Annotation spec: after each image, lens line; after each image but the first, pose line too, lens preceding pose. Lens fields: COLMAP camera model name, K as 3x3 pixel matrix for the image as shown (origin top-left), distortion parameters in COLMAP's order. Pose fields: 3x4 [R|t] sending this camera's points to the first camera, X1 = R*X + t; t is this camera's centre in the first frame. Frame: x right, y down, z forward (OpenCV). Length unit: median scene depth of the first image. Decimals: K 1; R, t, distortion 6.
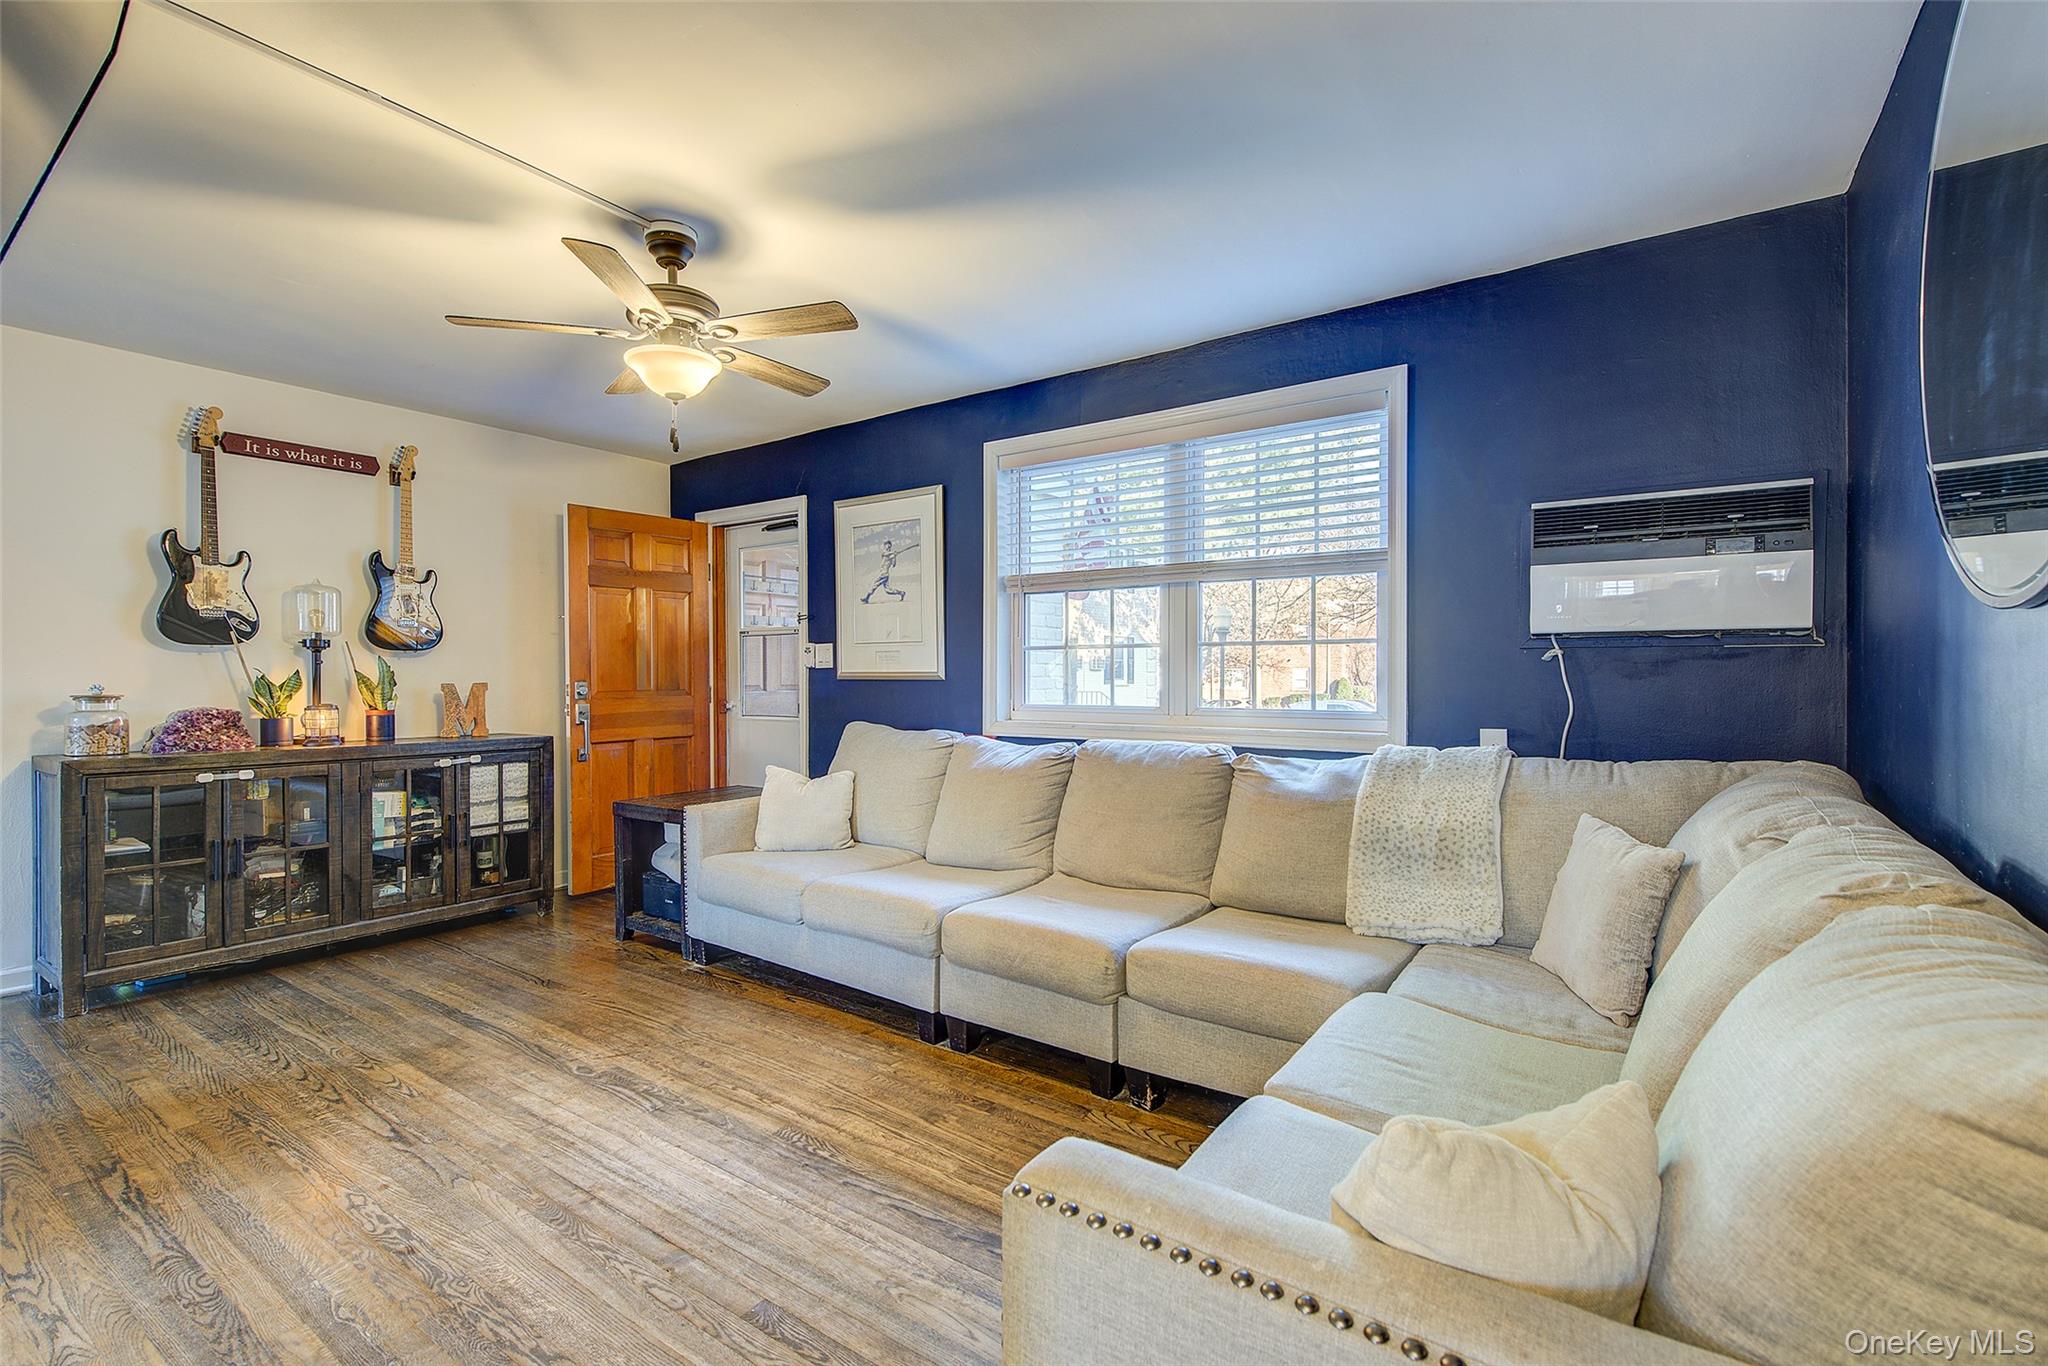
lens RADIAL K [[909.0, 0, 1027.5], [0, 909.0, 674.7], [0, 0, 1]] dist [0.003450, -0.001186]
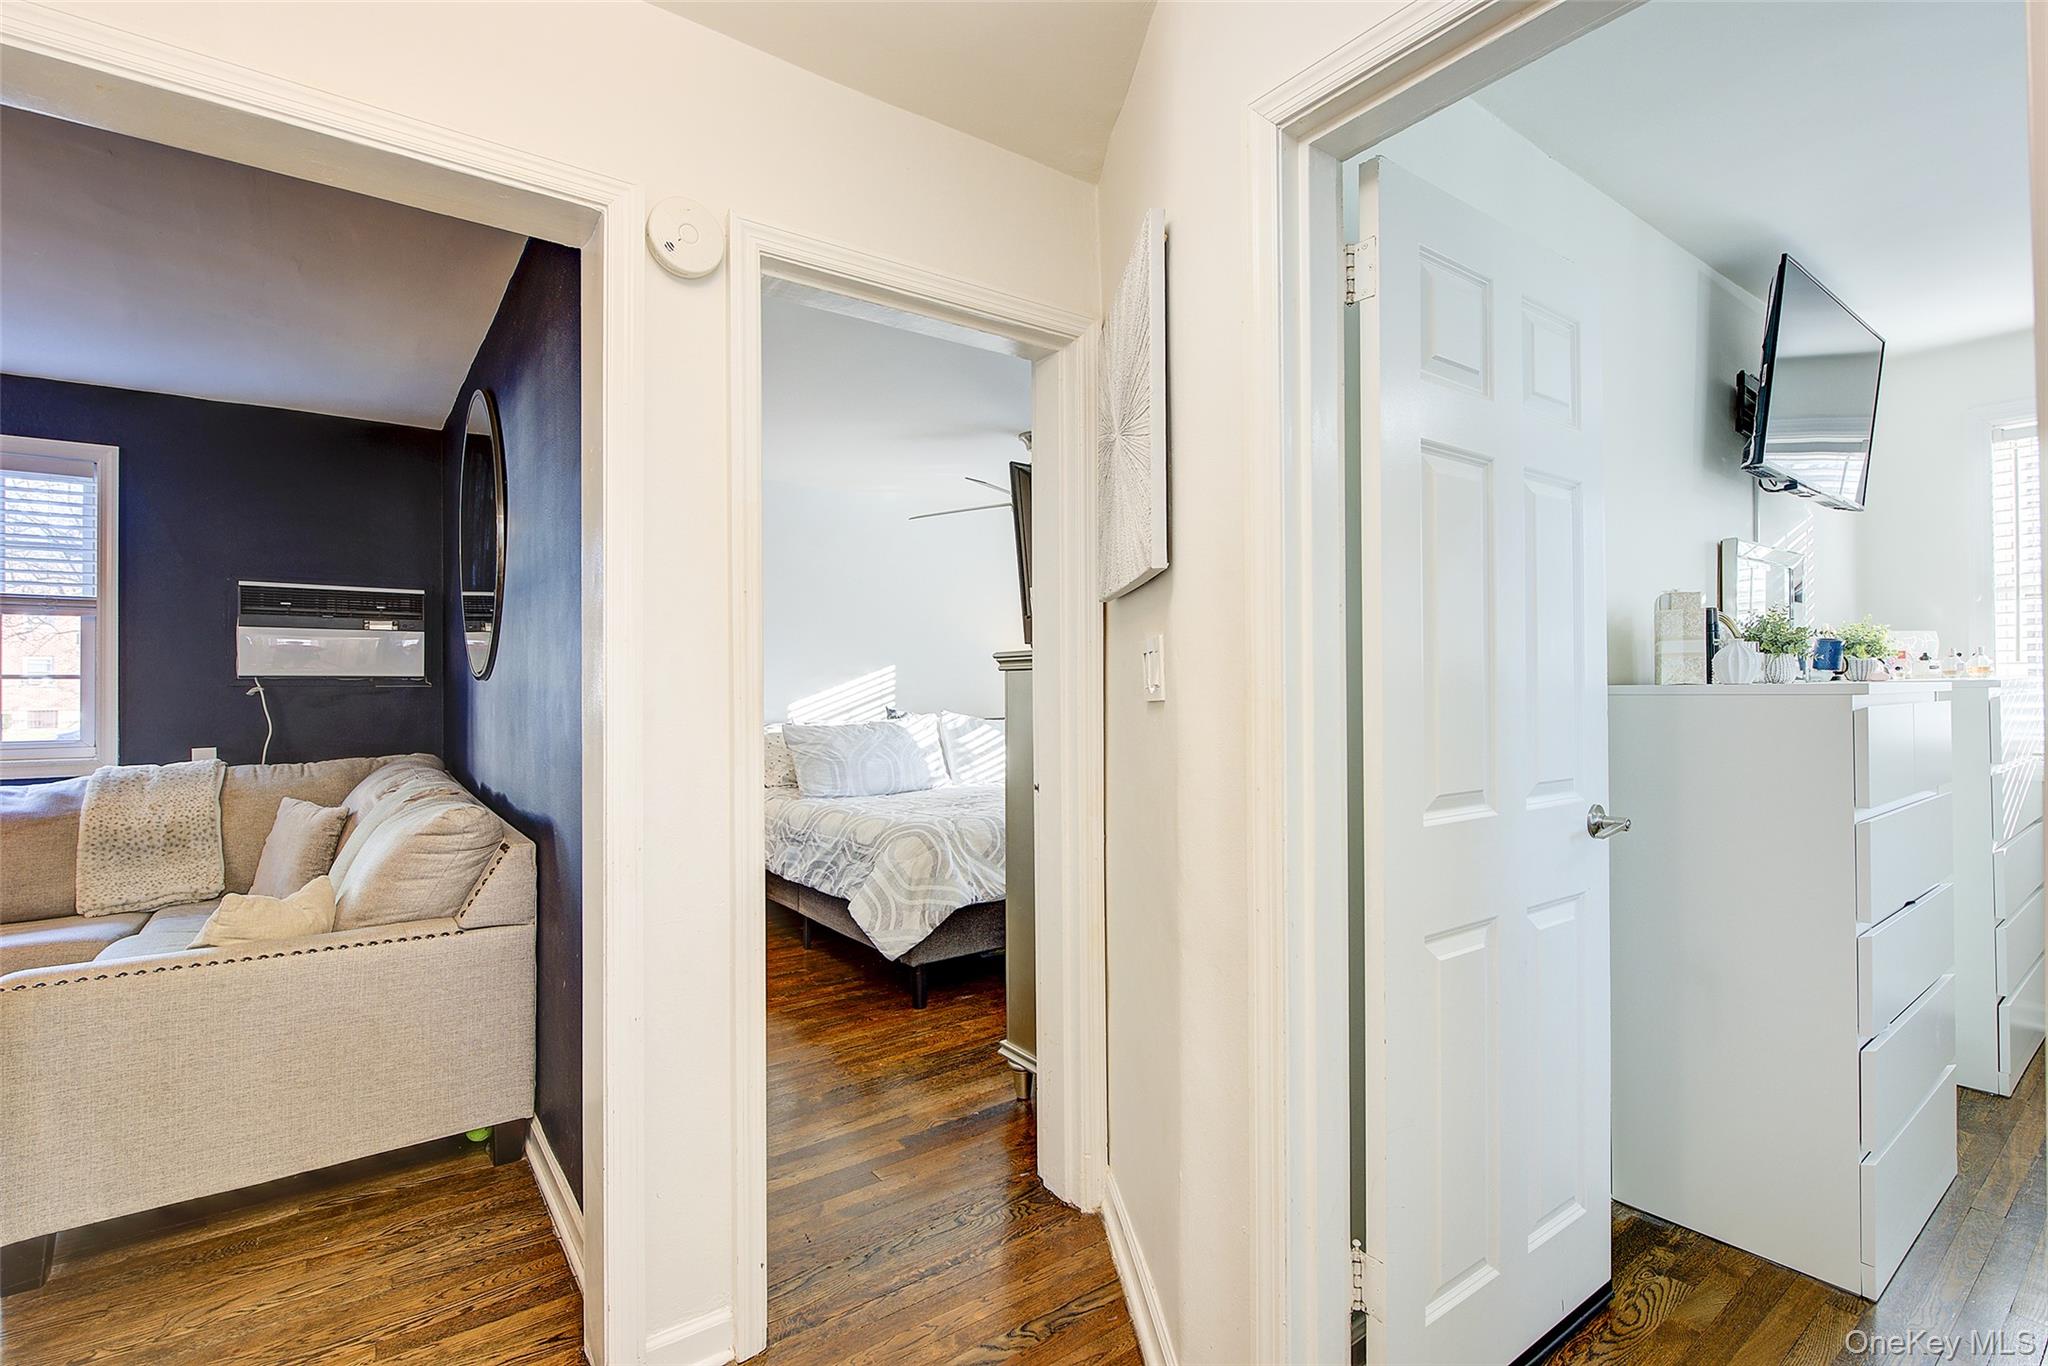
lens RADIAL K [[934.5, 0, 1036.0], [0, 934.5, 683.6], [0, 0, 1]] dist [-0.004437, -0.001356]
pose [[0.311296, 0.002609, 0.950310, -0.448841], [0.006243, 0.999969, -0.004790, -0.021676], [-0.950293, 0.007424, 0.311270, -0.639907]]
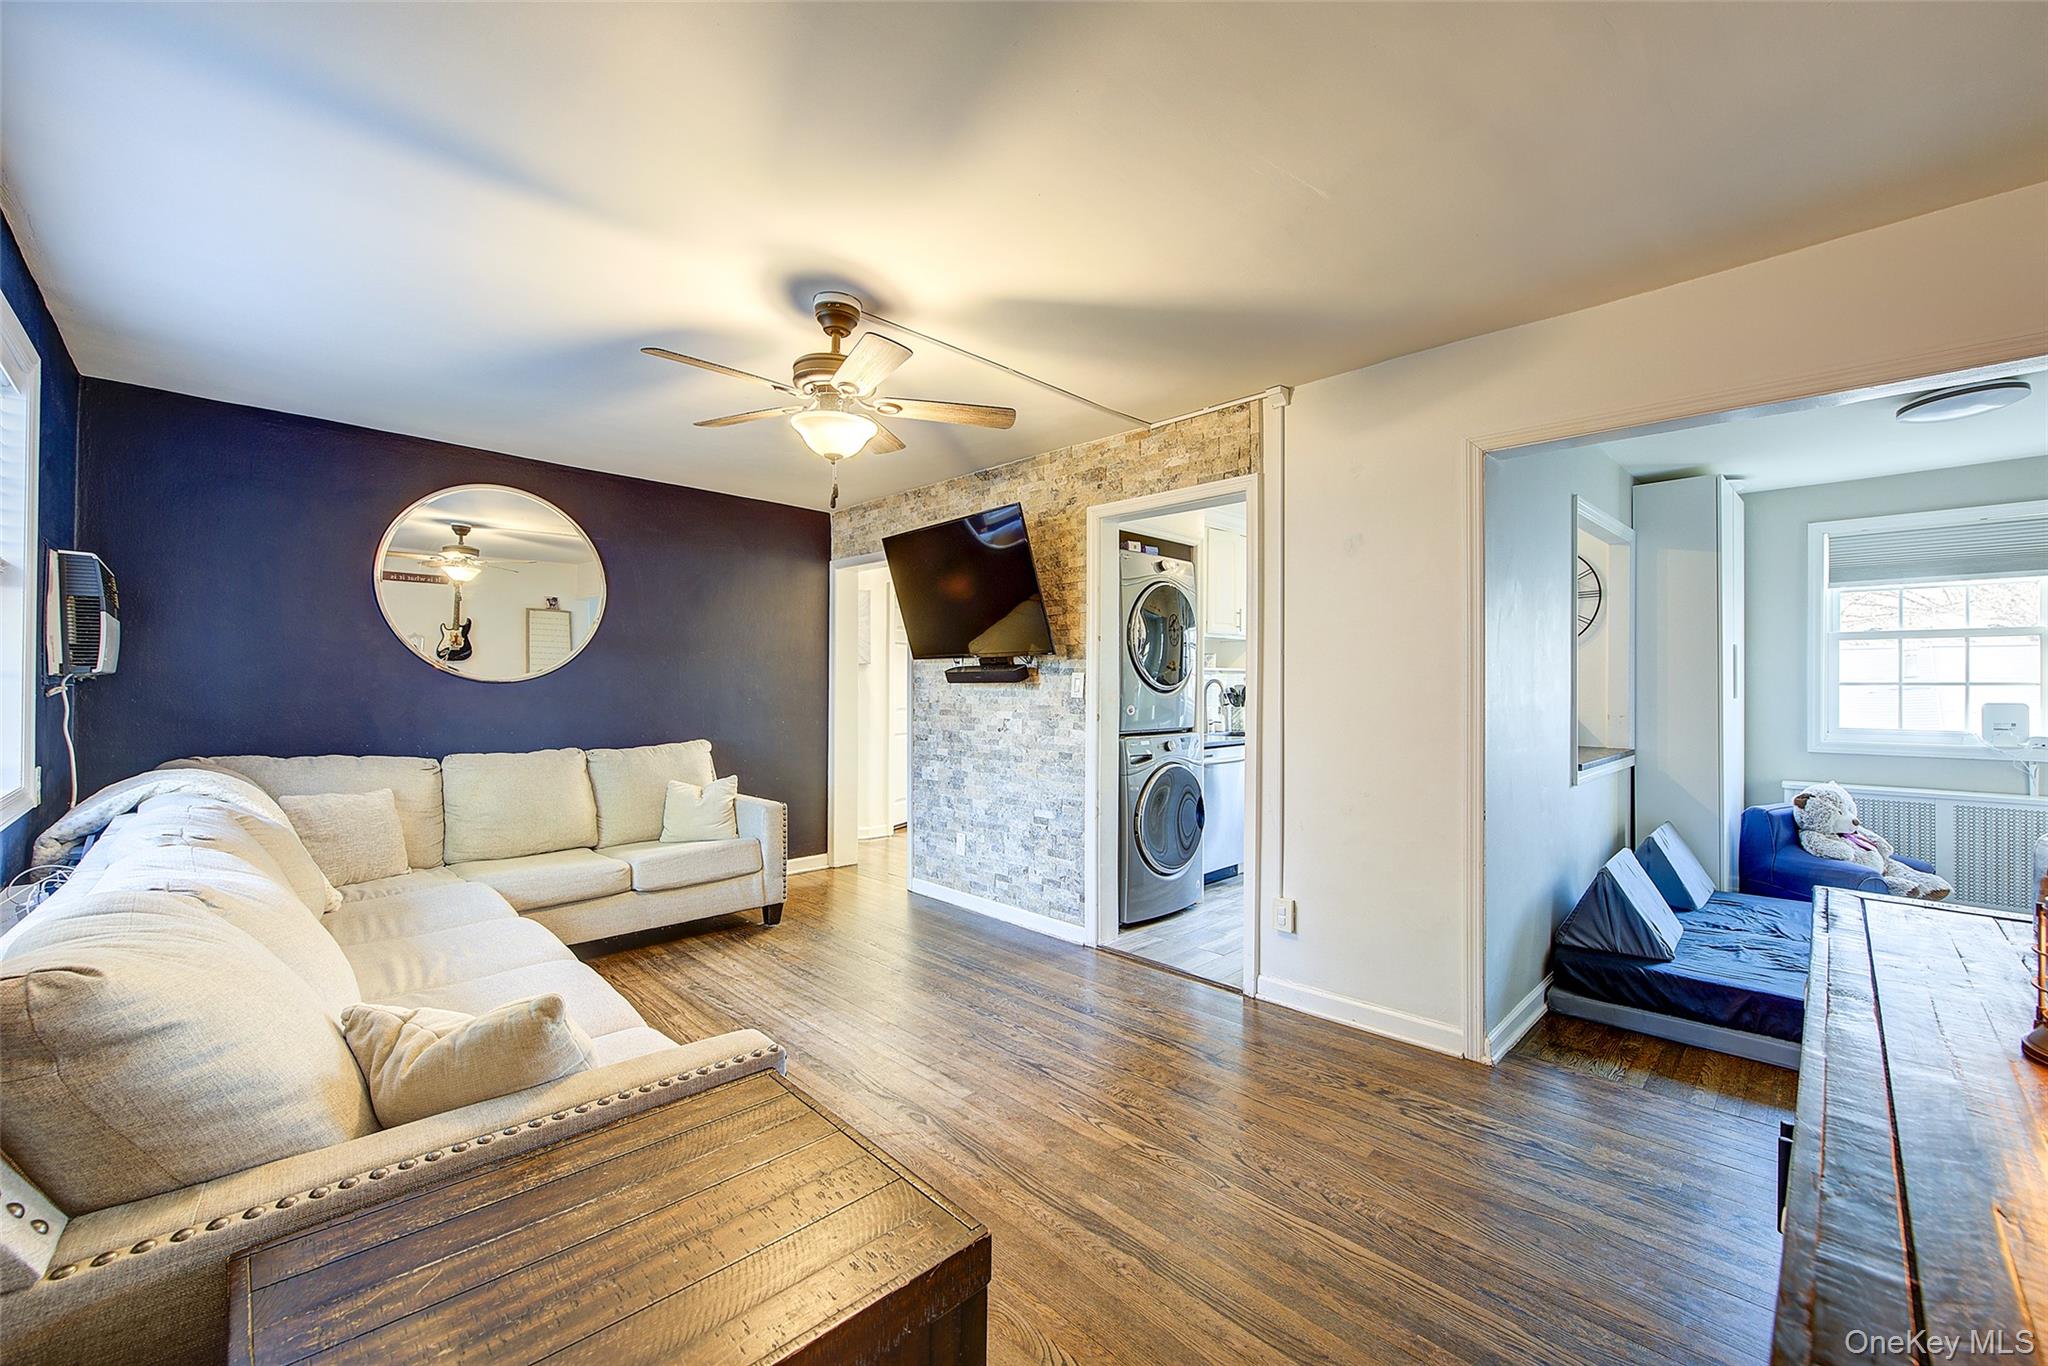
lens RADIAL K [[816.3, 0, 1027.7], [0, 816.3, 678.4], [0, 0, 1]] dist [0.003716, -0.002452]
pose [[-0.983962, -0.001379, 0.178375, -0.810601], [-0.001769, 0.999996, -0.002030, -0.043885], [-0.178372, -0.002313, -0.983960, 1.973679]]
